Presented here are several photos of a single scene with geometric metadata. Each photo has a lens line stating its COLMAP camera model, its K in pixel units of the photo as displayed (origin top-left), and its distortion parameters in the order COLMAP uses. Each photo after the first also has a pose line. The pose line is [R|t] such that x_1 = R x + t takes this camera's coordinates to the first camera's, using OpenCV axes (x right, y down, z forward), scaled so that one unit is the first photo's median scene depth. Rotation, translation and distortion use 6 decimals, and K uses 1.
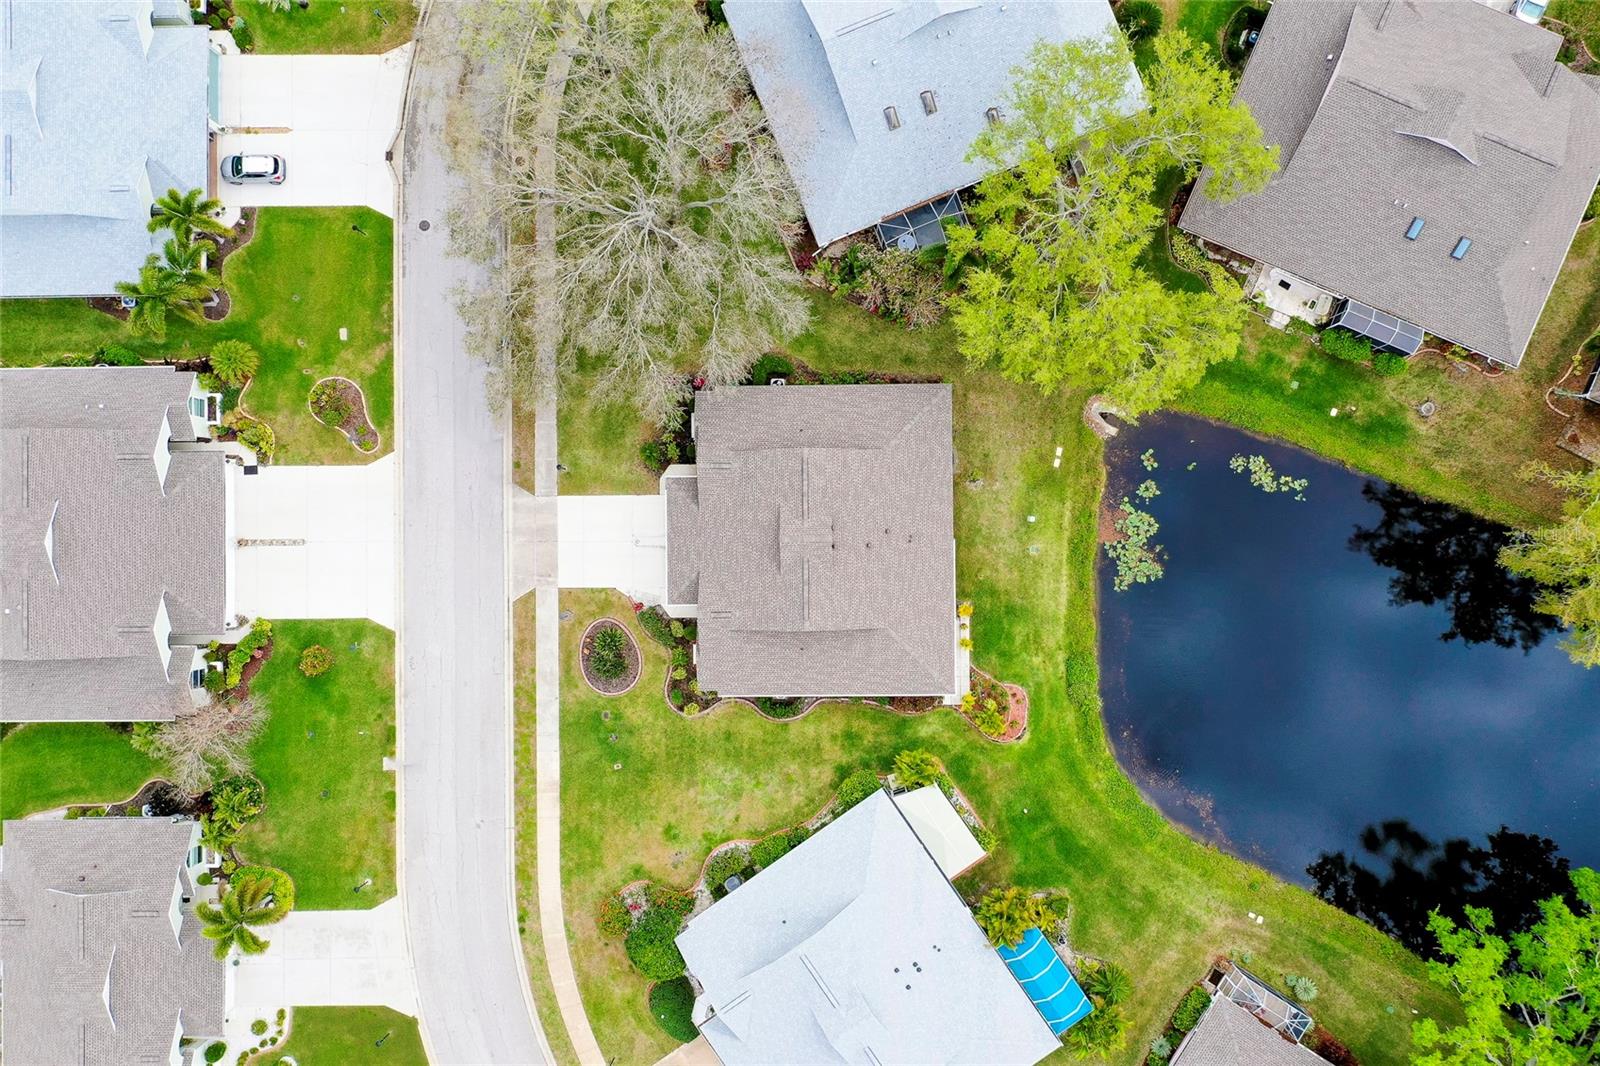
lens RADIAL K [[1263.5, 0, 803.1], [0, 1263.5, 527.9], [0, 0, 1]] dist [-0.002864, 0.002763]
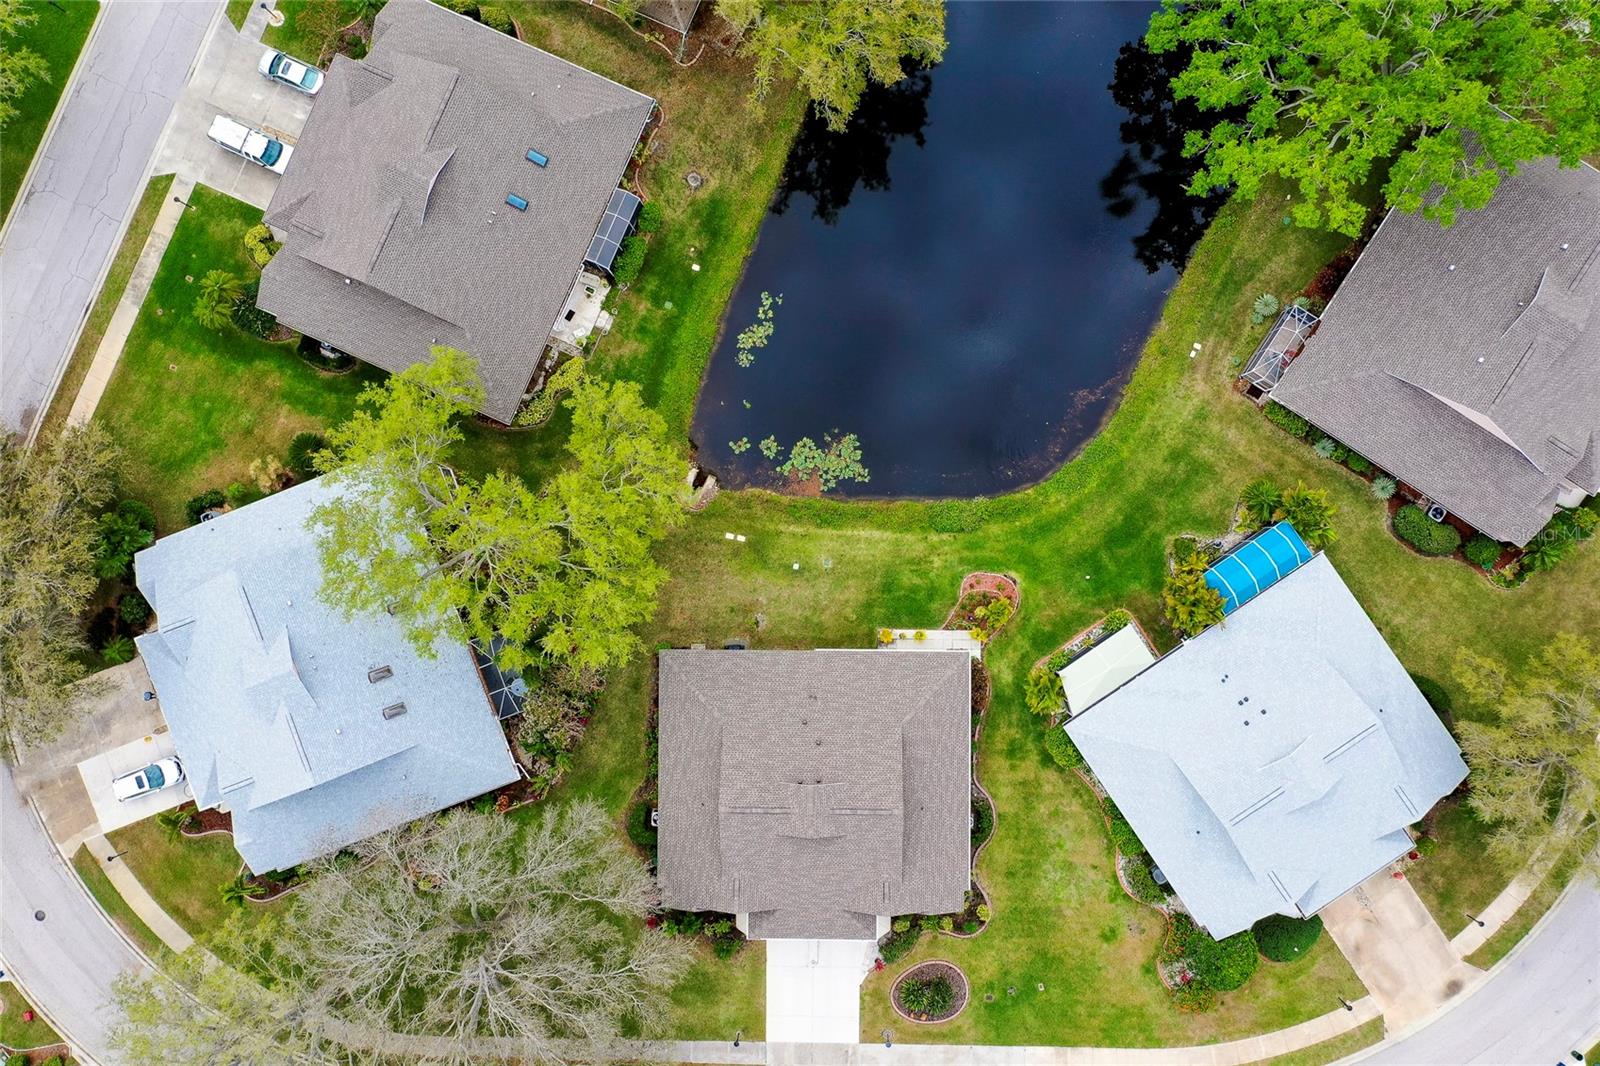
lens RADIAL K [[1263.5, 0, 803.1], [0, 1263.5, 527.9], [0, 0, 1]] dist [-0.002864, 0.002763]
pose [[0.015284, -0.998740, 0.047790, 0.163268], [0.999709, 0.014373, -0.019350, 0.017530], [0.018639, 0.048072, 0.998670, -0.005182]]
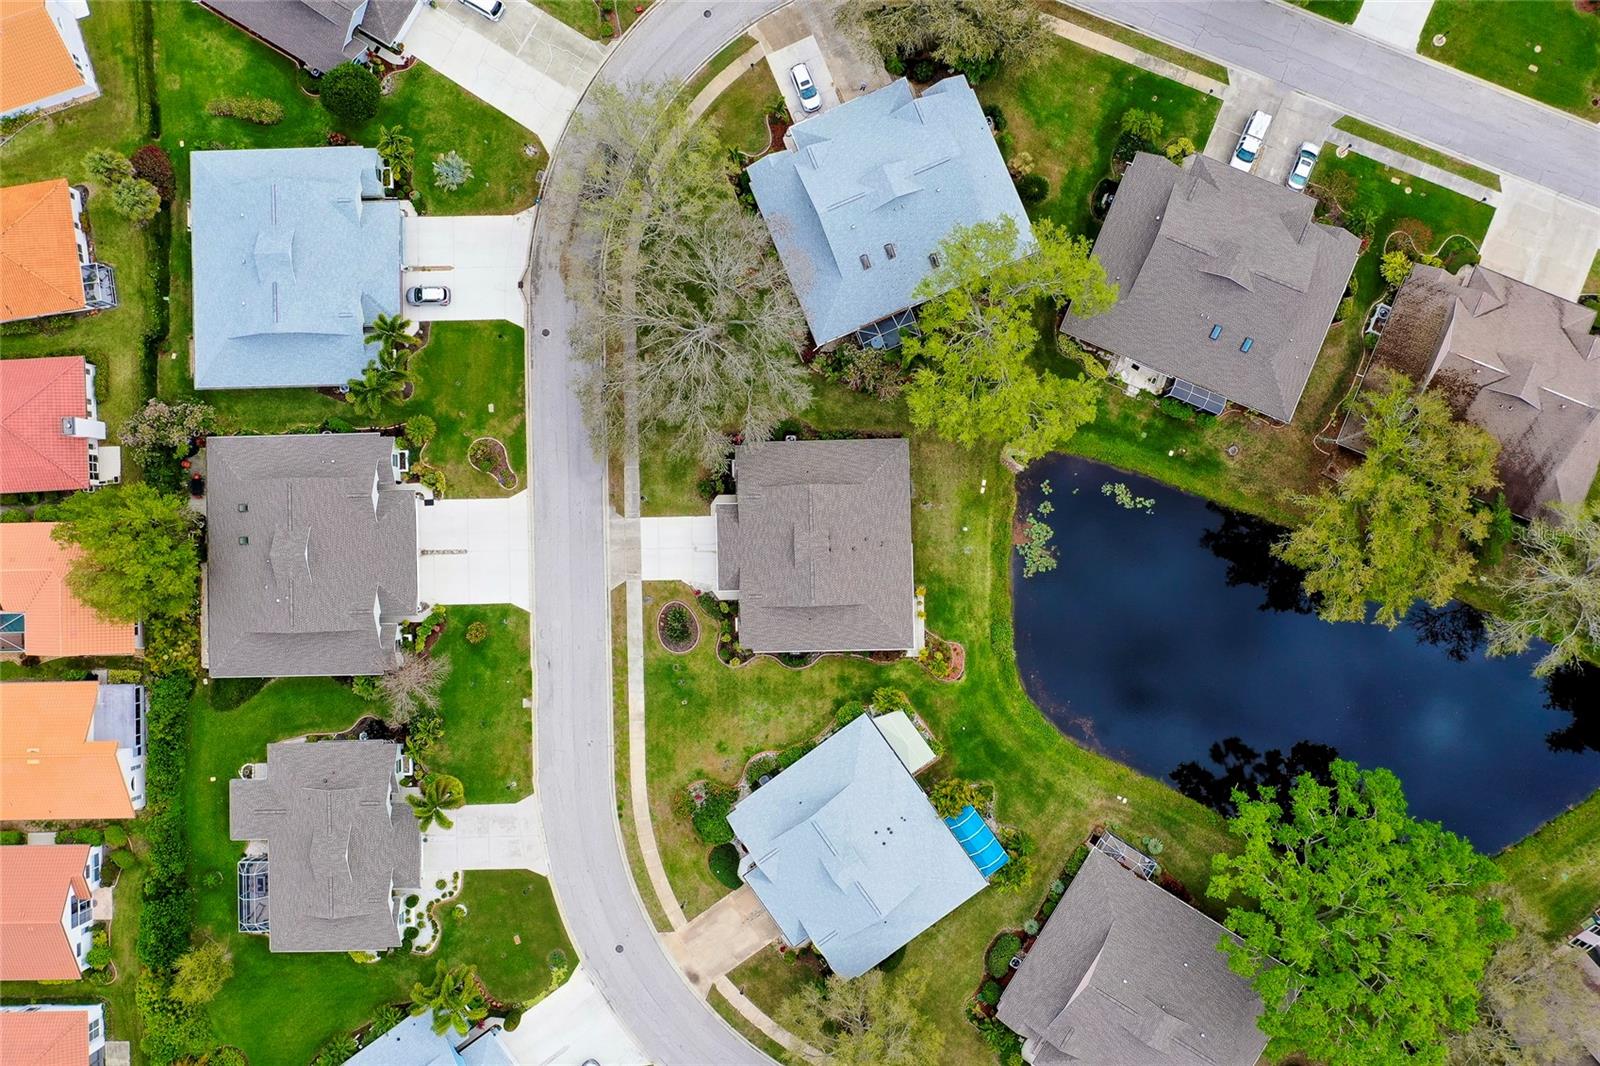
lens RADIAL K [[1265.2, 0, 801.4], [0, 1265.2, 530.1], [0, 0, 1]] dist [0.000780, 0.002937]
pose [[0.999909, -0.013427, -0.000934, -0.007731], [0.013427, 0.999910, 0.000079, -0.008480], [0.000932, -0.000092, 1.000000, -0.466201]]
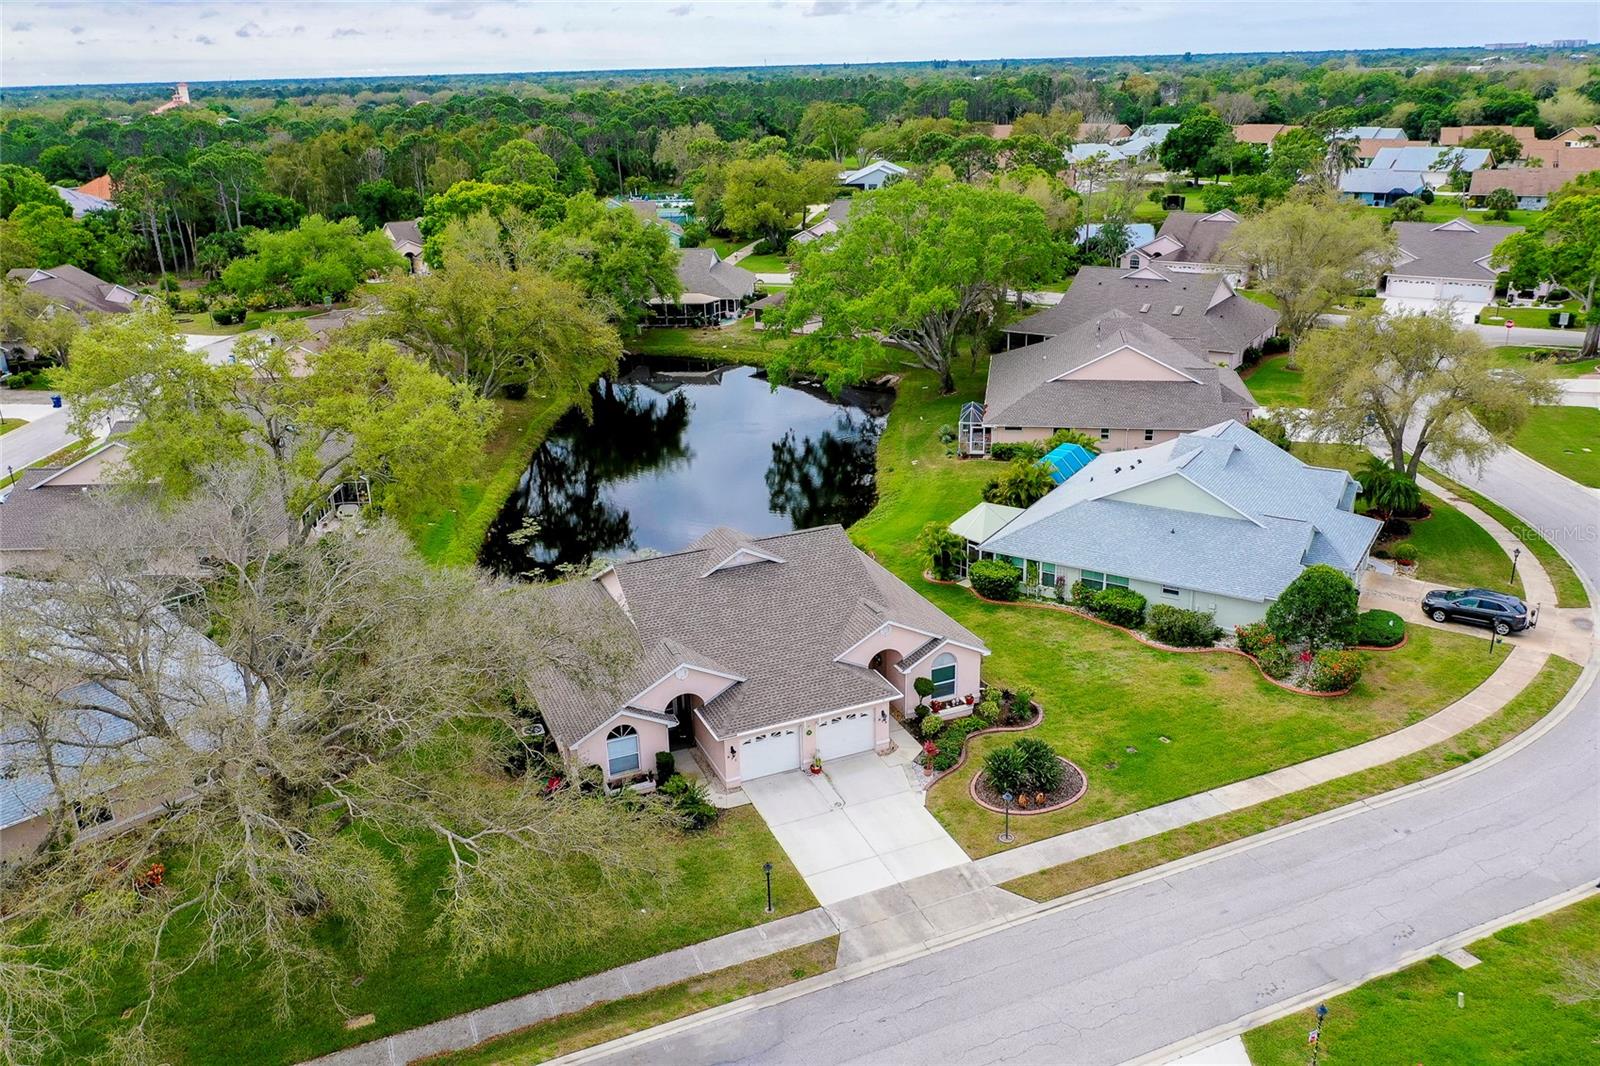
lens RADIAL K [[1265.2, 0, 801.4], [0, 1265.2, 530.1], [0, 0, 1]] dist [0.000780, 0.002937]
pose [[-0.385566, -0.278200, 0.879741, -0.625984], [0.922220, -0.146305, 0.357918, -0.204314], [0.029138, 0.949315, 0.312972, 0.694498]]
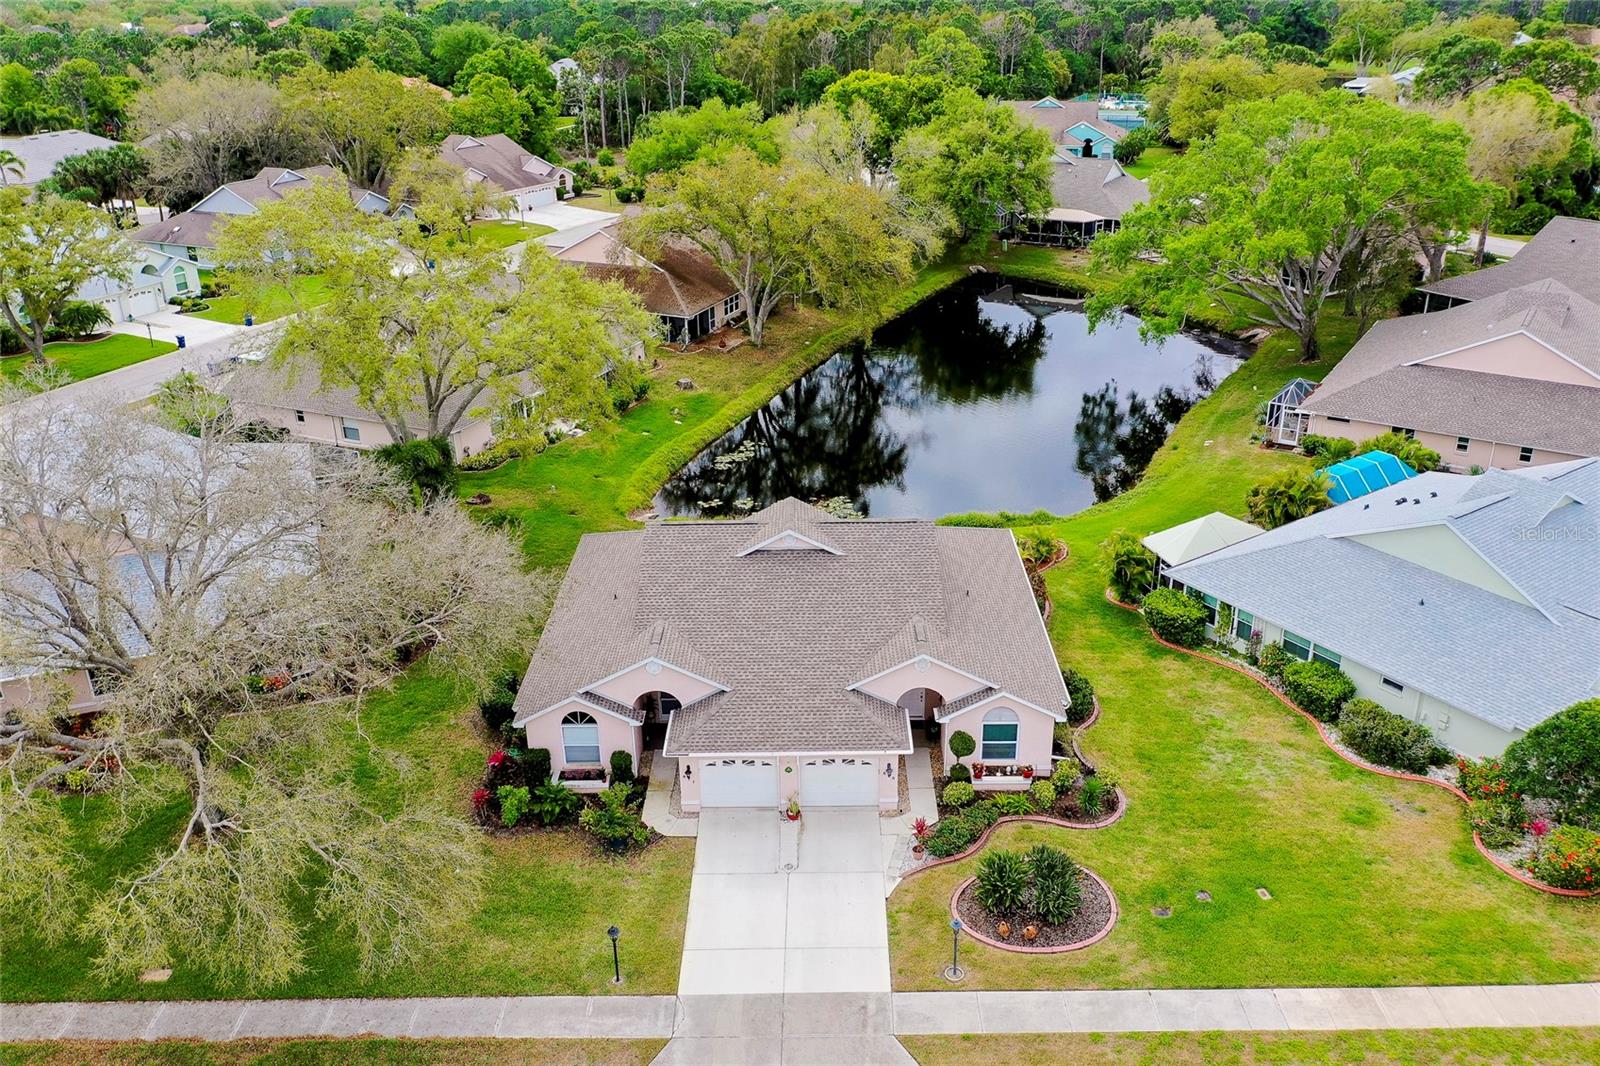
lens RADIAL K [[1275.2, 0, 802.3], [0, 1275.2, 532.9], [0, 0, 1]] dist [0.003125, -0.000572]
pose [[0.017793, -0.377372, 0.925891, -0.546465], [0.999833, 0.002885, -0.018038, 0.025081], [0.004136, 0.926057, 0.377360, 0.701659]]
